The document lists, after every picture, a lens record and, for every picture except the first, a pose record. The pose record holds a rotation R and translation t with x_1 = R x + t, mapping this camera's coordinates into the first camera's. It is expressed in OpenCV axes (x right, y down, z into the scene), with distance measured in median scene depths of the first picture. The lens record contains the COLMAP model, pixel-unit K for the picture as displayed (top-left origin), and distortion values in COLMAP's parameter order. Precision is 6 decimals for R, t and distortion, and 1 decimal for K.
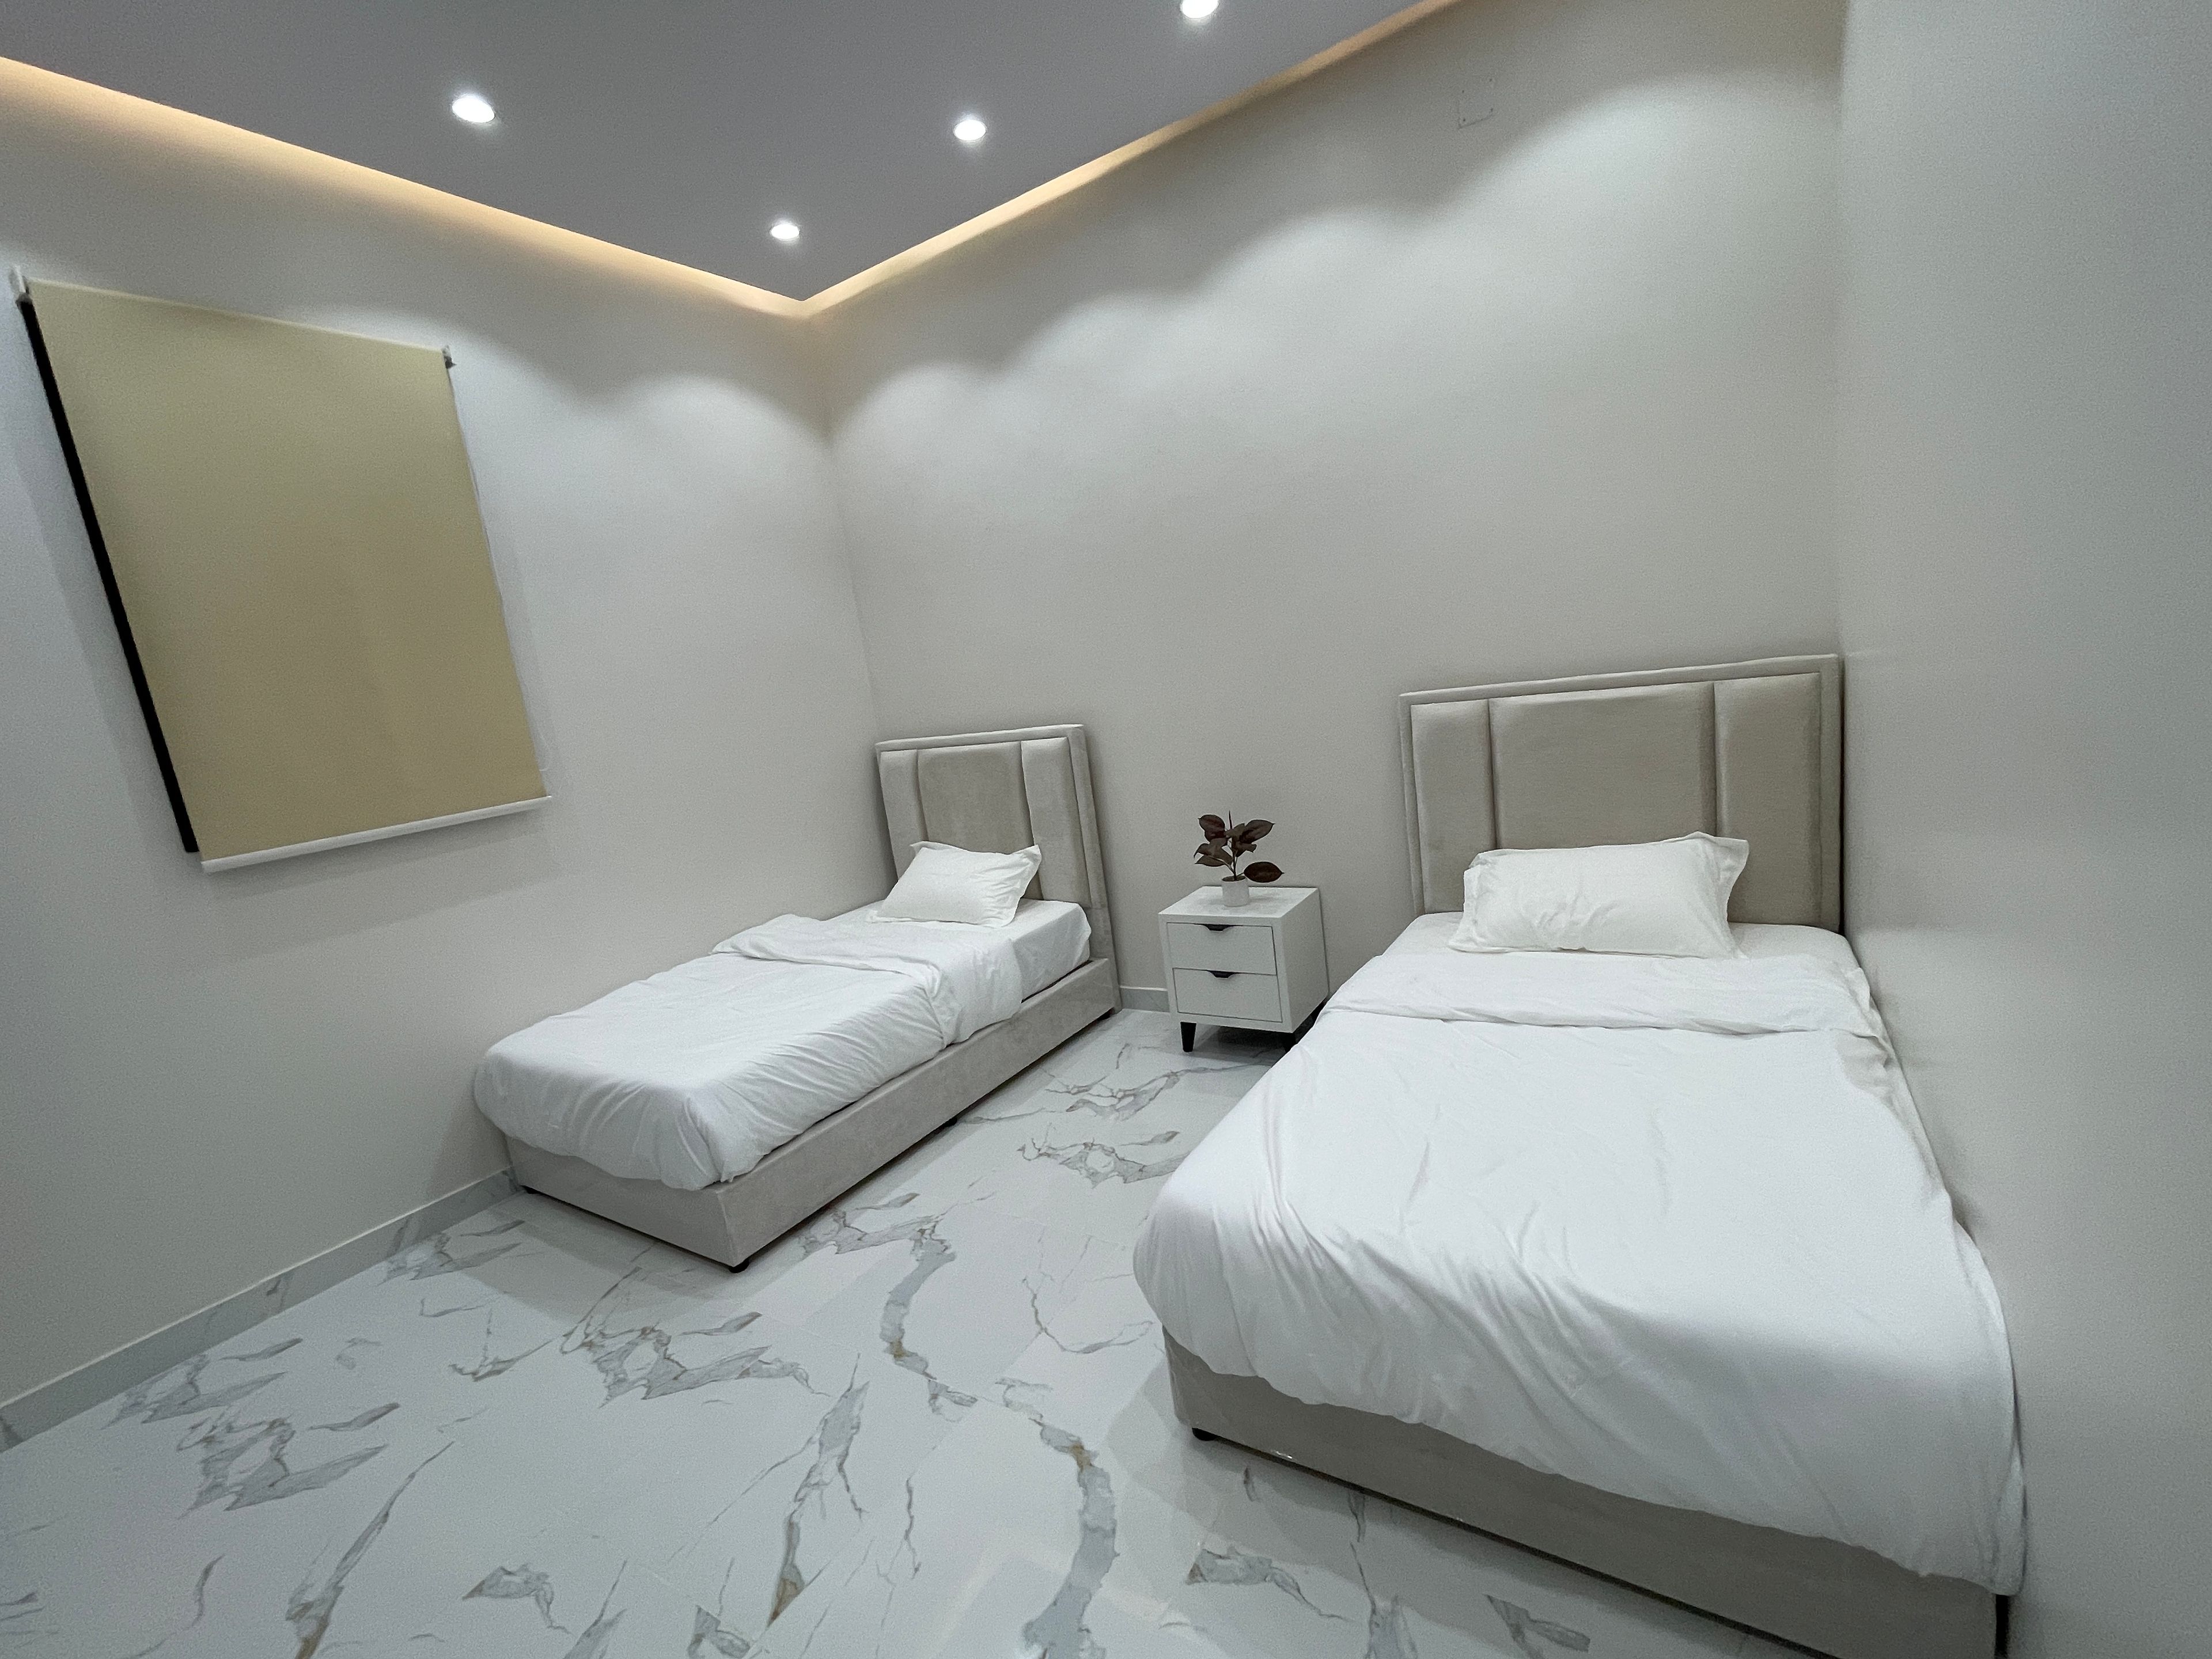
lens RADIAL K [[955.7, 0, 1104.3], [0, 955.7, 832.6], [0, 0, 1]] dist [0.000273, 0.000260]
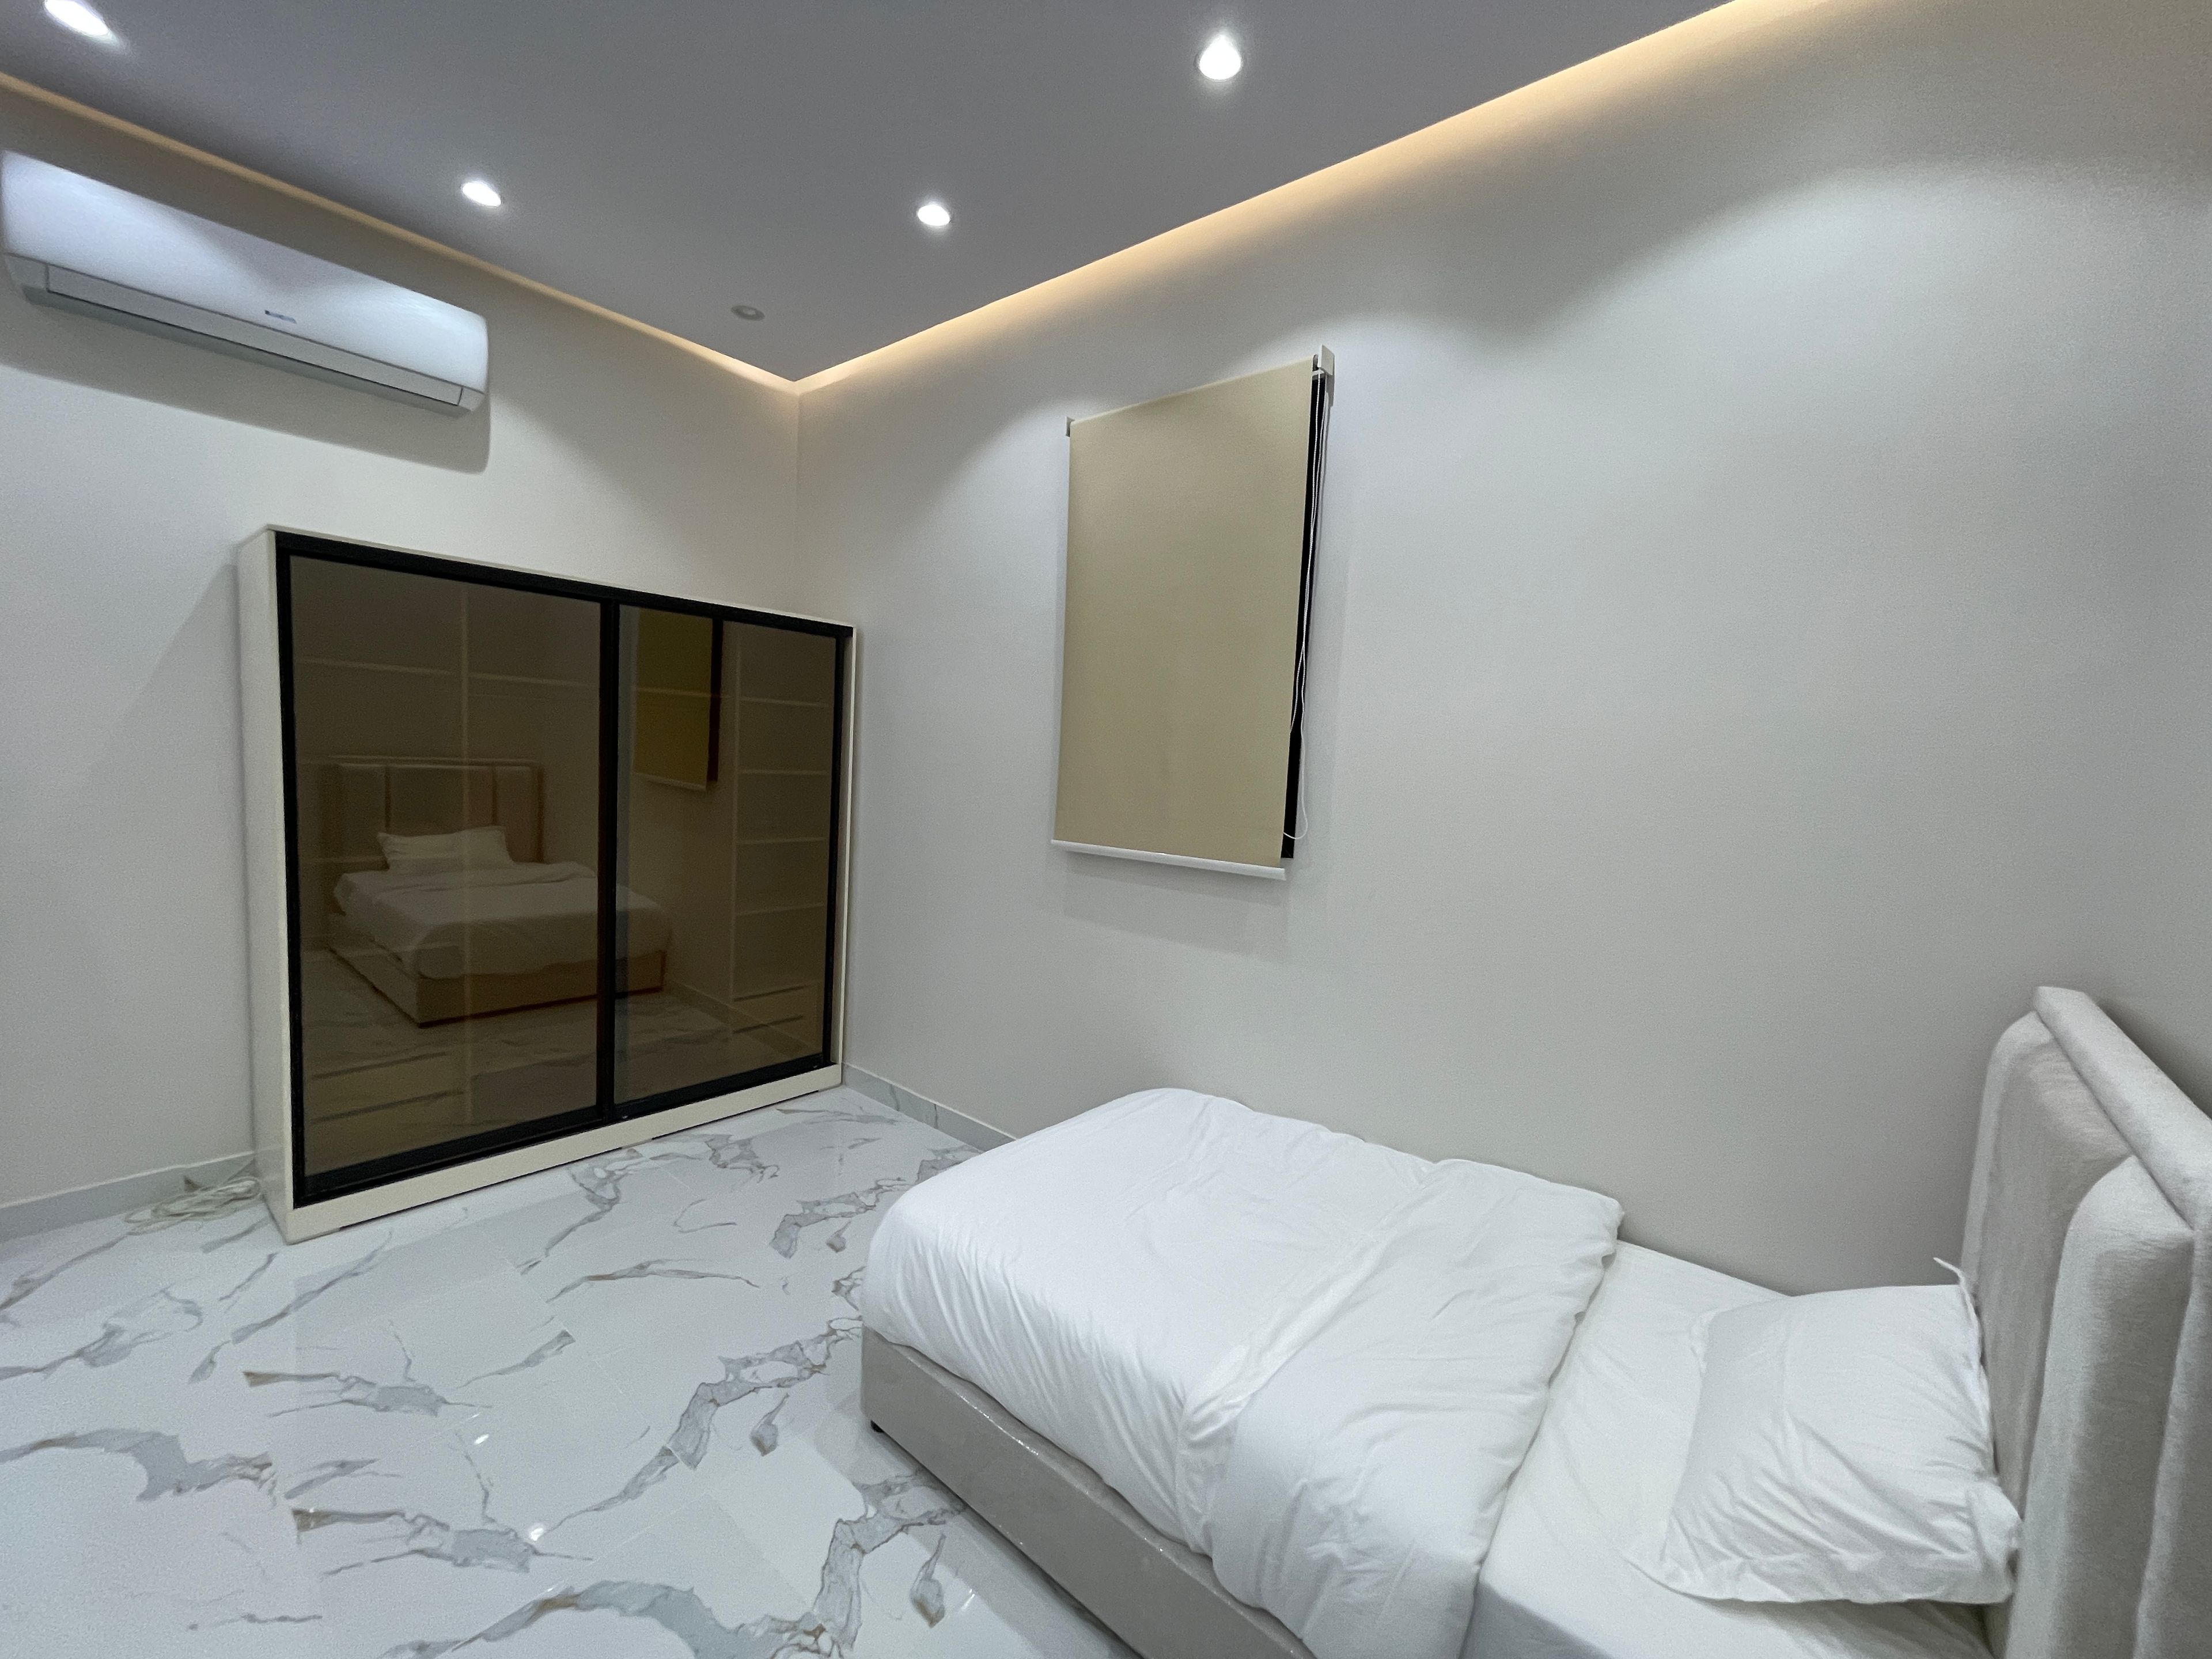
lens RADIAL K [[883.6, 0, 1106.0], [0, 883.6, 829.5], [0, 0, 1]] dist [0.003009, -0.000739]
pose [[-0.136308, 0.198689, -0.970538, 0.205705], [-0.204371, 0.952968, 0.223795, -0.219509], [0.969357, 0.228854, -0.089291, 0.915088]]
